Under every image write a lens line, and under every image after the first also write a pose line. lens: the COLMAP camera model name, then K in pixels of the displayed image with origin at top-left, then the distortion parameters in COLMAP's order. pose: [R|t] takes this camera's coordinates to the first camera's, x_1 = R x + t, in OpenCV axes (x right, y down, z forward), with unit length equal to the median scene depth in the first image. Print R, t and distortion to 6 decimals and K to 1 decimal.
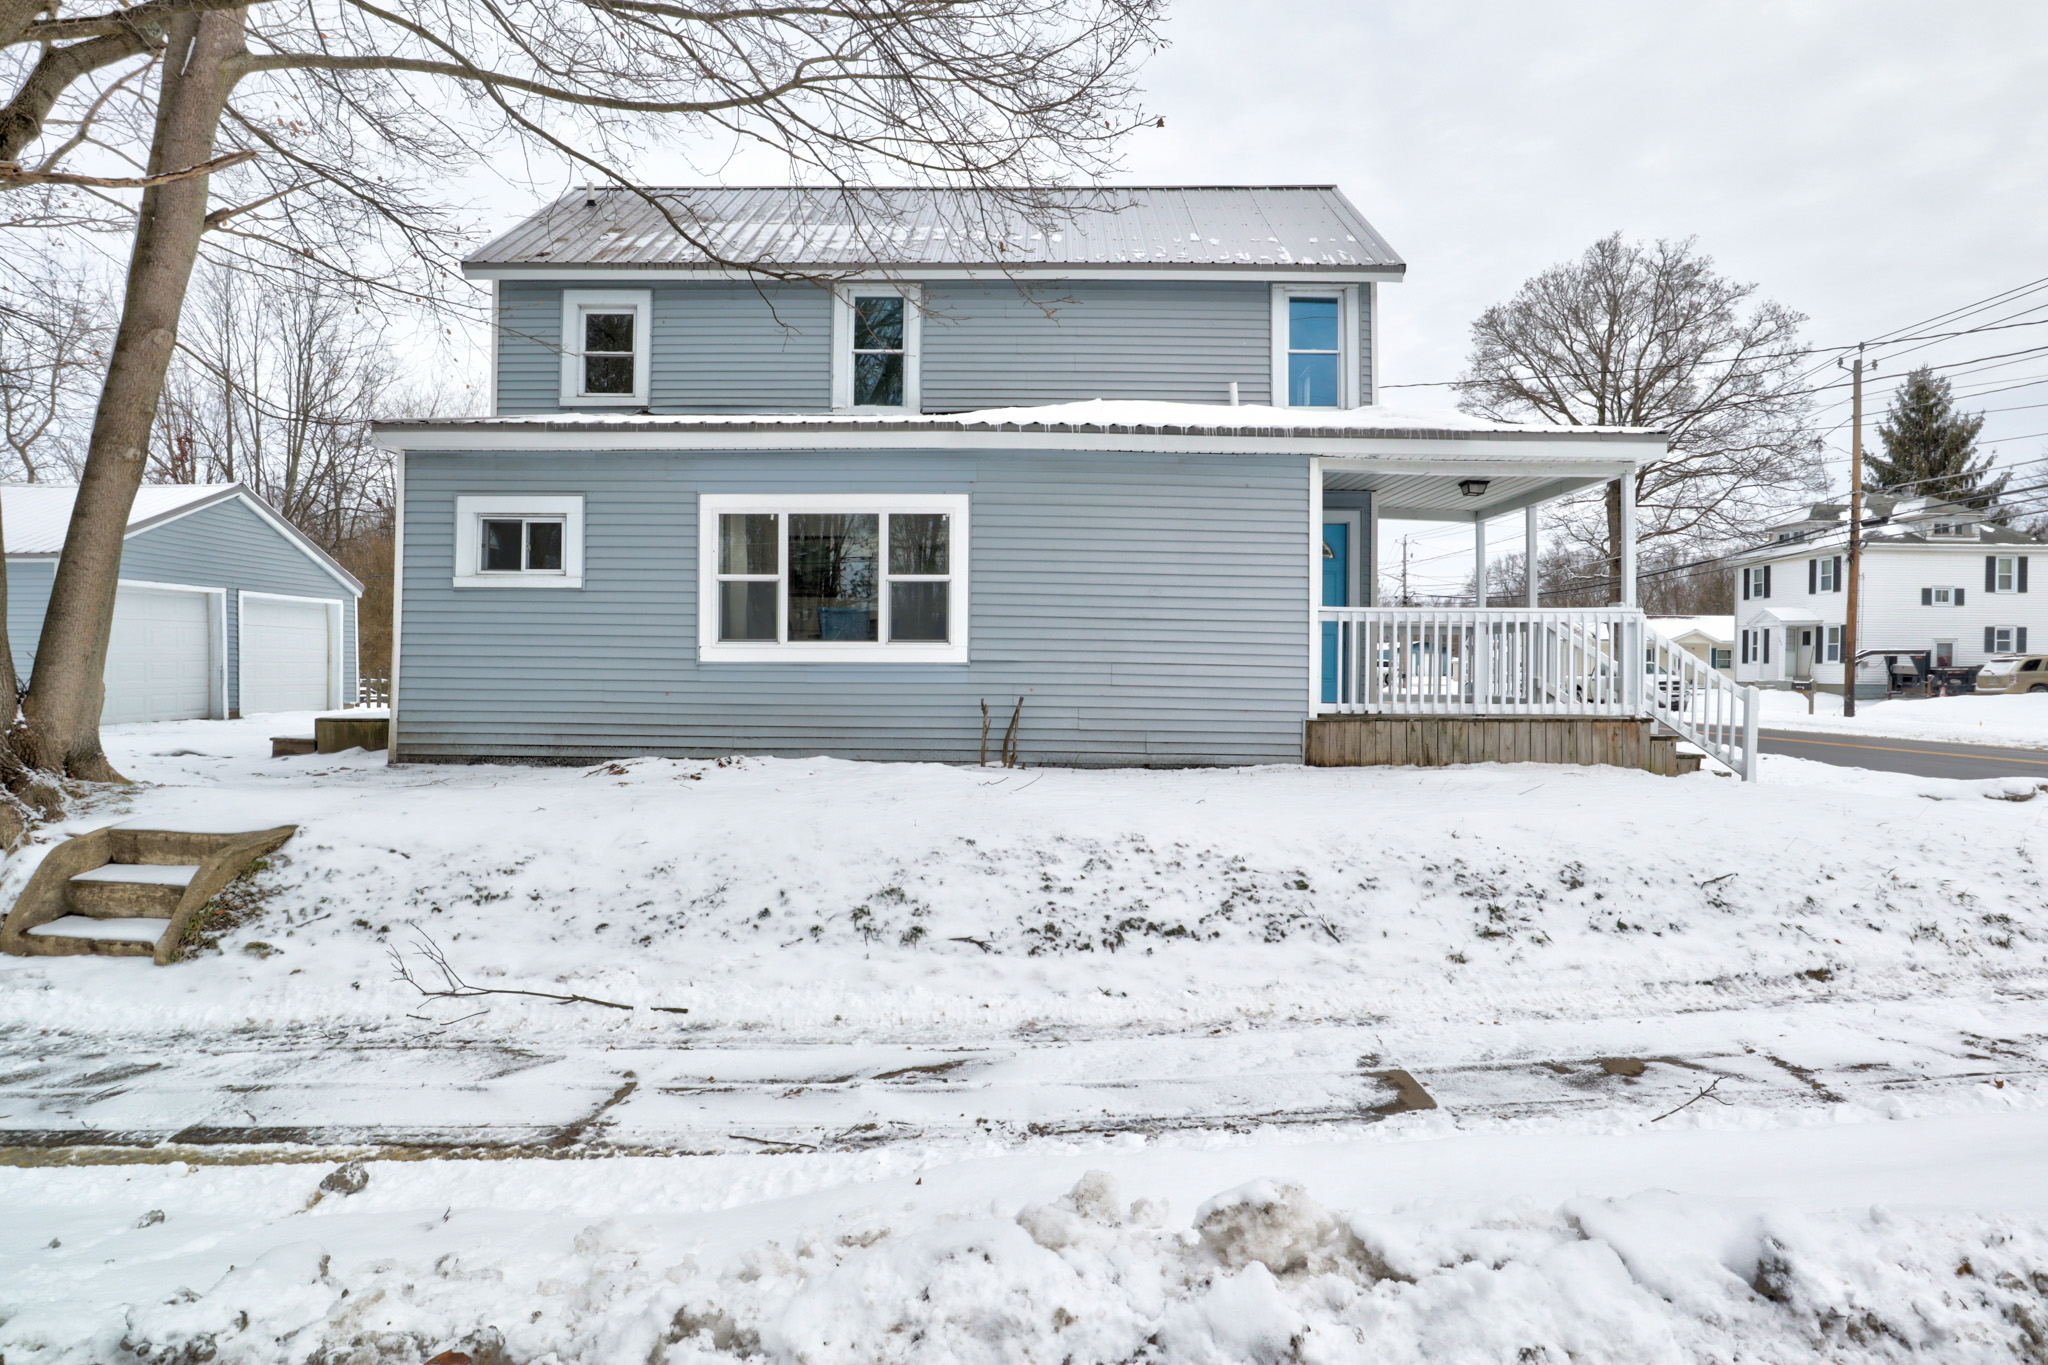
lens RADIAL K [[1031.4, 0, 1033.3], [0, 1031.4, 687.5], [0, 0, 1]] dist [-0.042311, 0.011286]
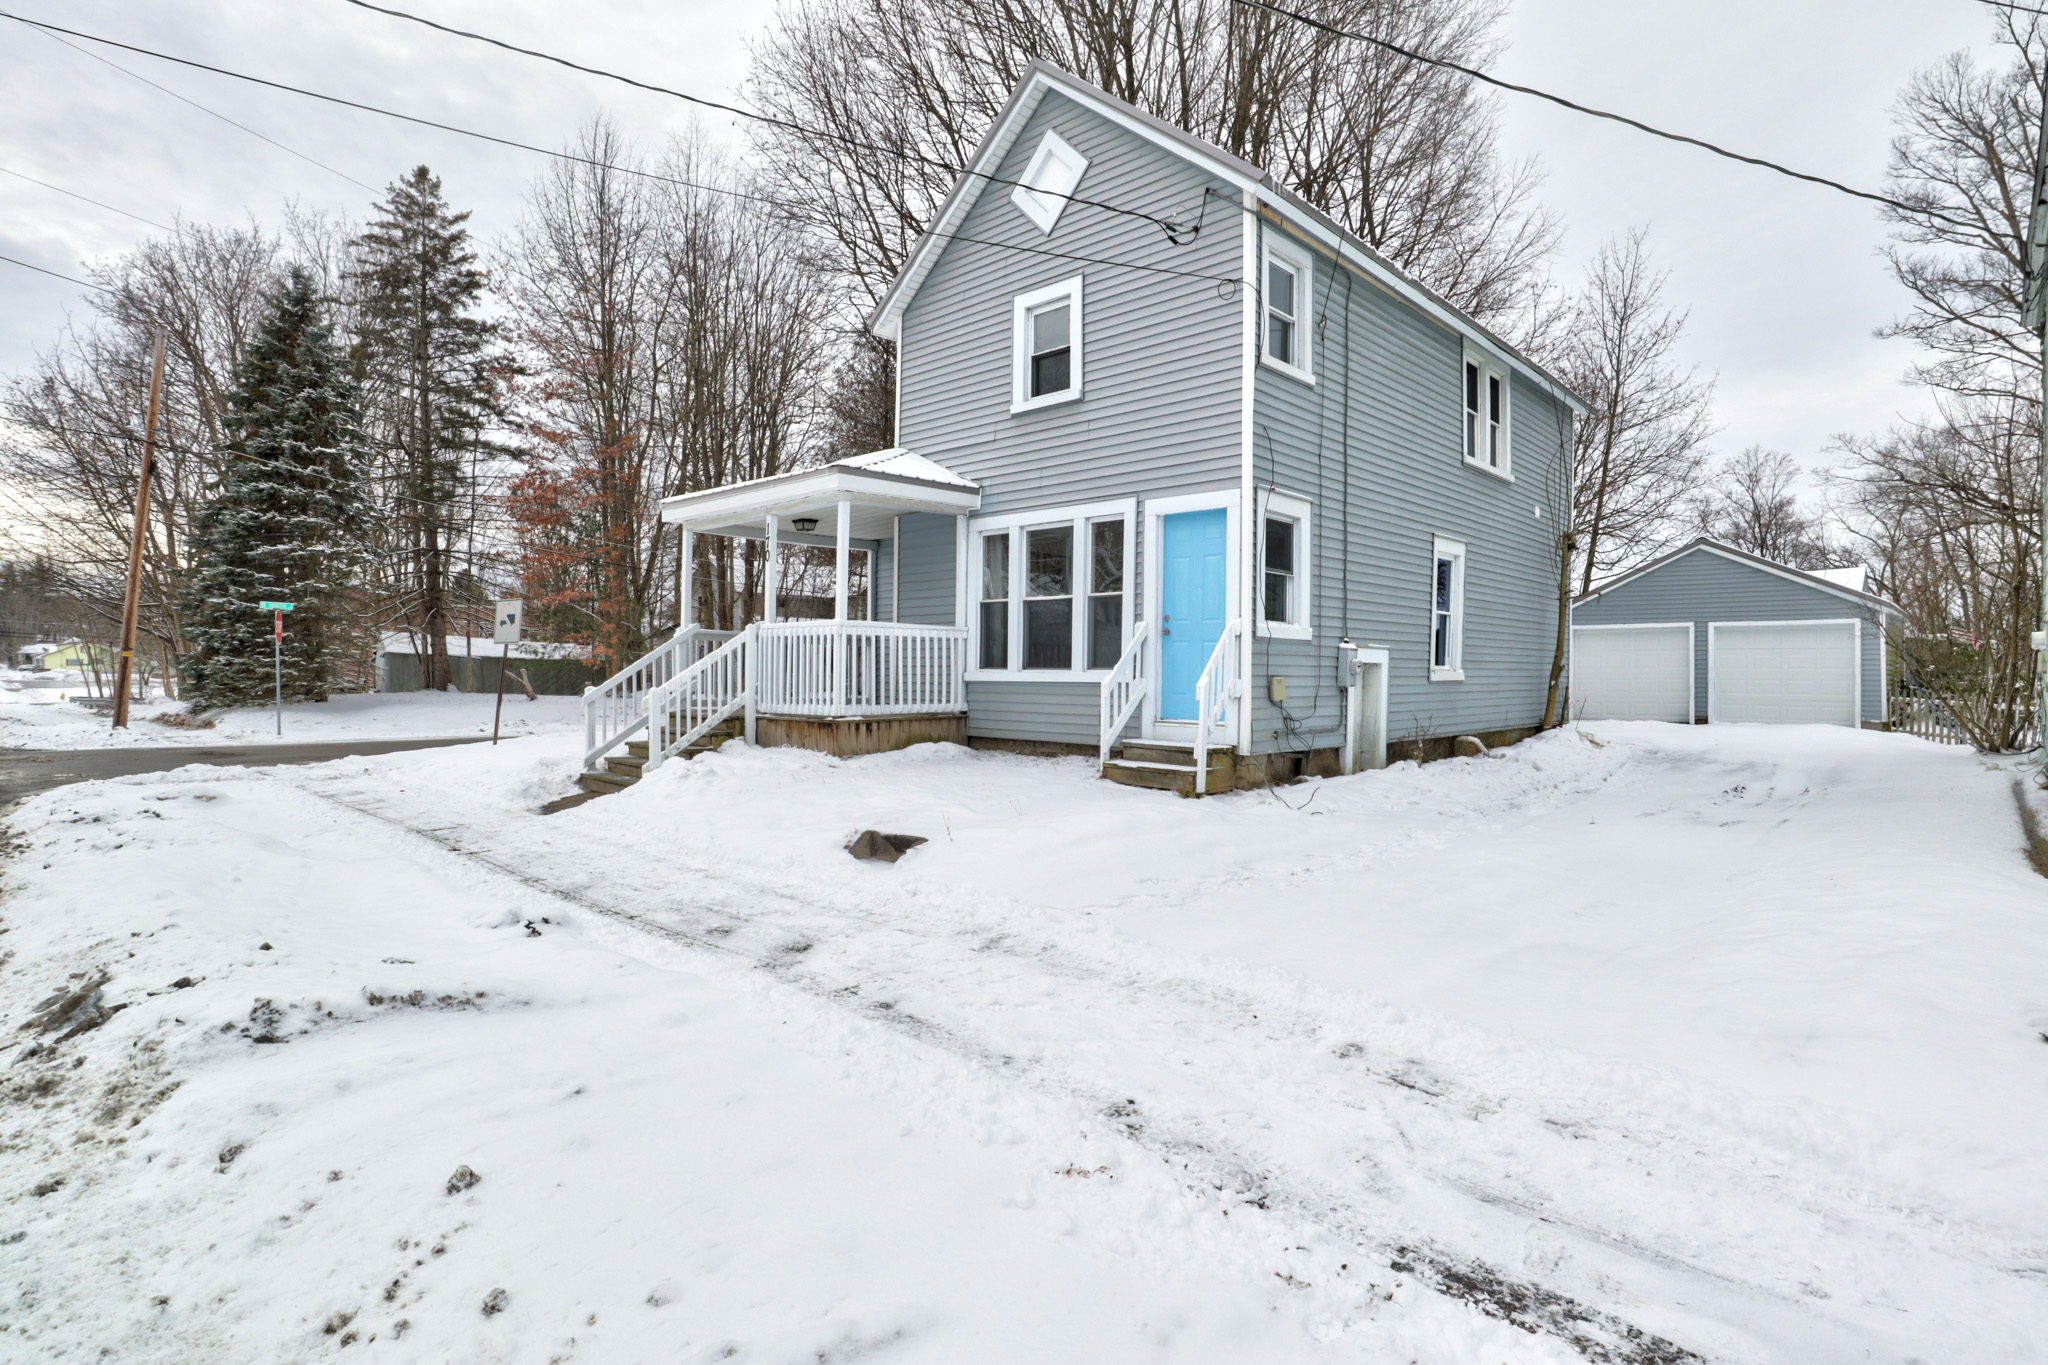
lens RADIAL K [[1031.4, 0, 1029.5], [0, 1031.4, 676.6], [0, 0, 1]] dist [-0.042311, 0.011286]
pose [[-0.686924, -0.009661, -0.726665, 1.273007], [-0.021502, 0.999744, 0.007034, -0.033992], [0.726411, 0.020456, -0.686956, 2.242529]]
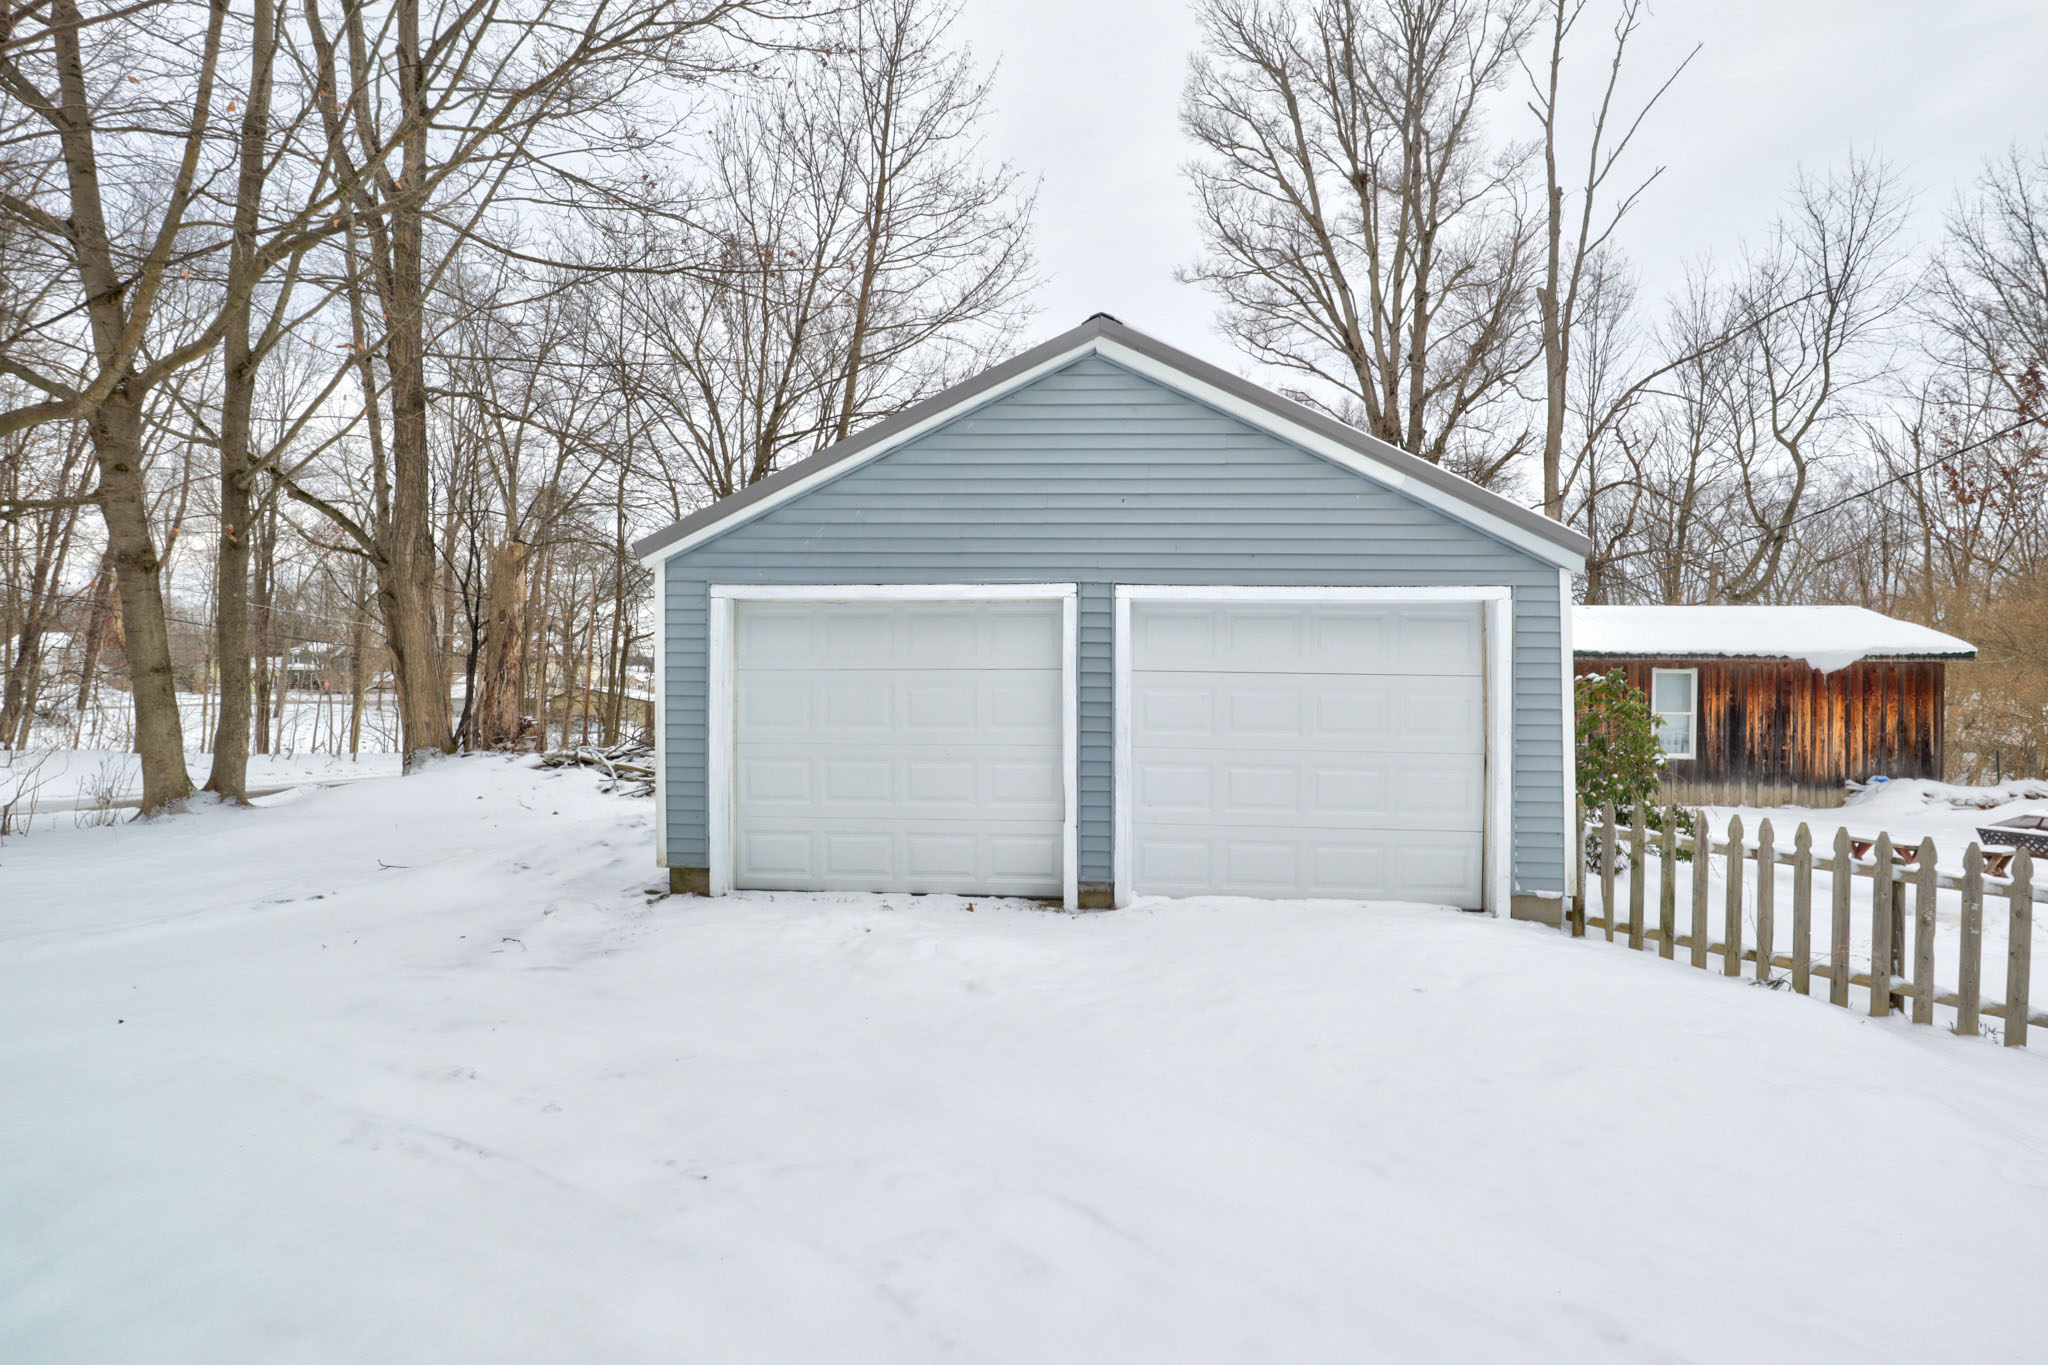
lens RADIAL K [[1031.4, 0, 1034.5], [0, 1031.4, 690.3], [0, 0, 1]] dist [-0.042311, 0.011286]
pose [[-0.088438, -0.015248, -0.995965, -0.683509], [-0.025334, 0.999594, -0.013054, -0.087999], [0.995759, 0.024078, -0.088788, 1.795778]]
